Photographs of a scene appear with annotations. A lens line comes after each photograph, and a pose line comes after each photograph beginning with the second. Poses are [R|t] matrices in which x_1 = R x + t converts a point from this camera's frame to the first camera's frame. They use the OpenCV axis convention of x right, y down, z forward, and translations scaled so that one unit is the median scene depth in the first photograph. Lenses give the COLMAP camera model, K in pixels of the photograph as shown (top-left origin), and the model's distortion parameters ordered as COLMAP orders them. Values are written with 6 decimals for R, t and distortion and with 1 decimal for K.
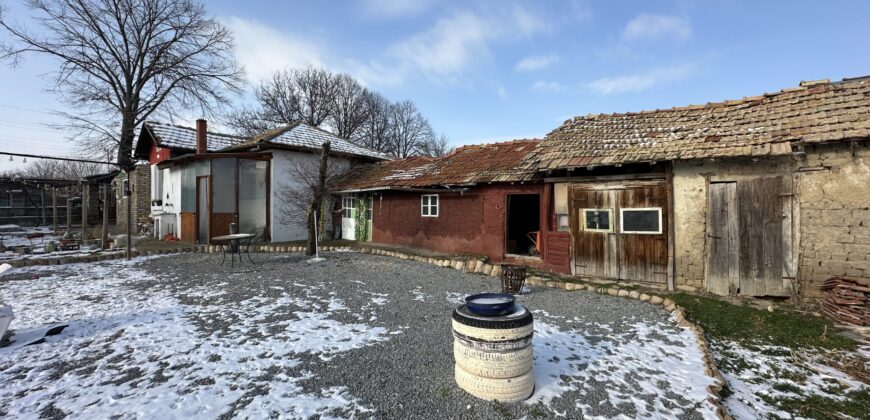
lens RADIAL K [[354.0, 0, 434.0], [0, 354.0, 206.4], [0, 0, 1]] dist [0.000135, 0.000365]
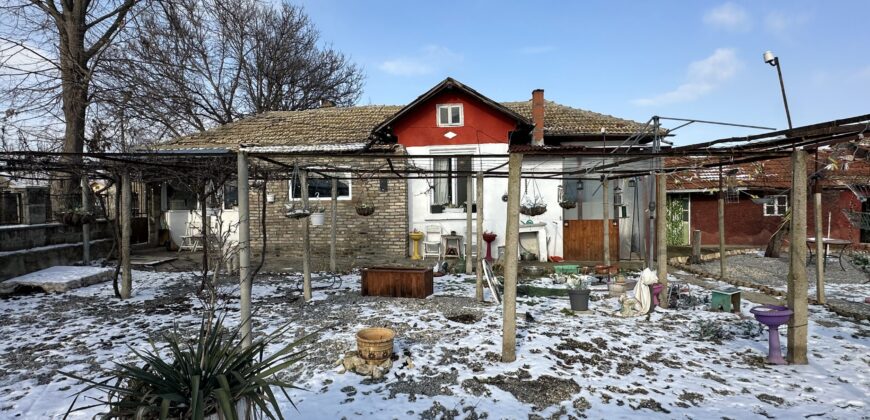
lens RADIAL K [[452.3, 0, 430.8], [0, 452.3, 208.4], [0, 0, 1]] dist [-0.007525, -0.000134]
pose [[0.820048, -0.017403, 0.572030, -2.577310], [0.015232, 0.999847, 0.008583, -0.033158], [-0.572092, 0.001675, 0.820188, 0.738085]]
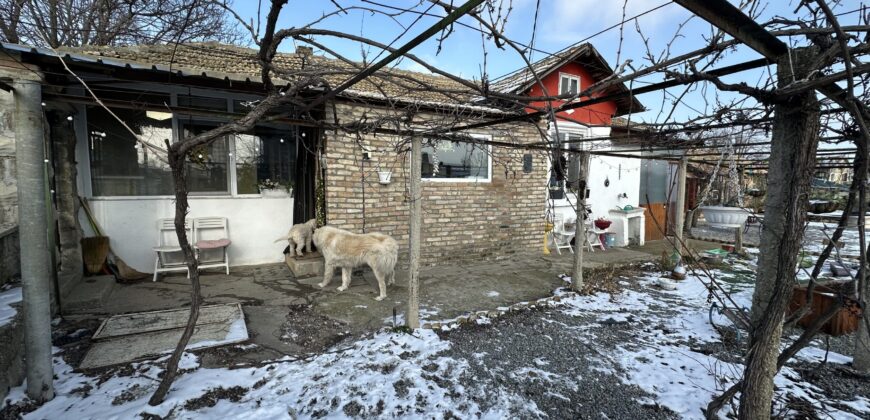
lens RADIAL K [[354.0, 0, 434.3], [0, 354.0, 208.0], [0, 0, 1]] dist [0.000135, 0.000365]
pose [[0.356336, -0.077713, 0.931120, -2.811716], [-0.004689, 0.996374, 0.084954, -0.065753], [-0.934346, -0.034639, 0.354680, 2.030436]]
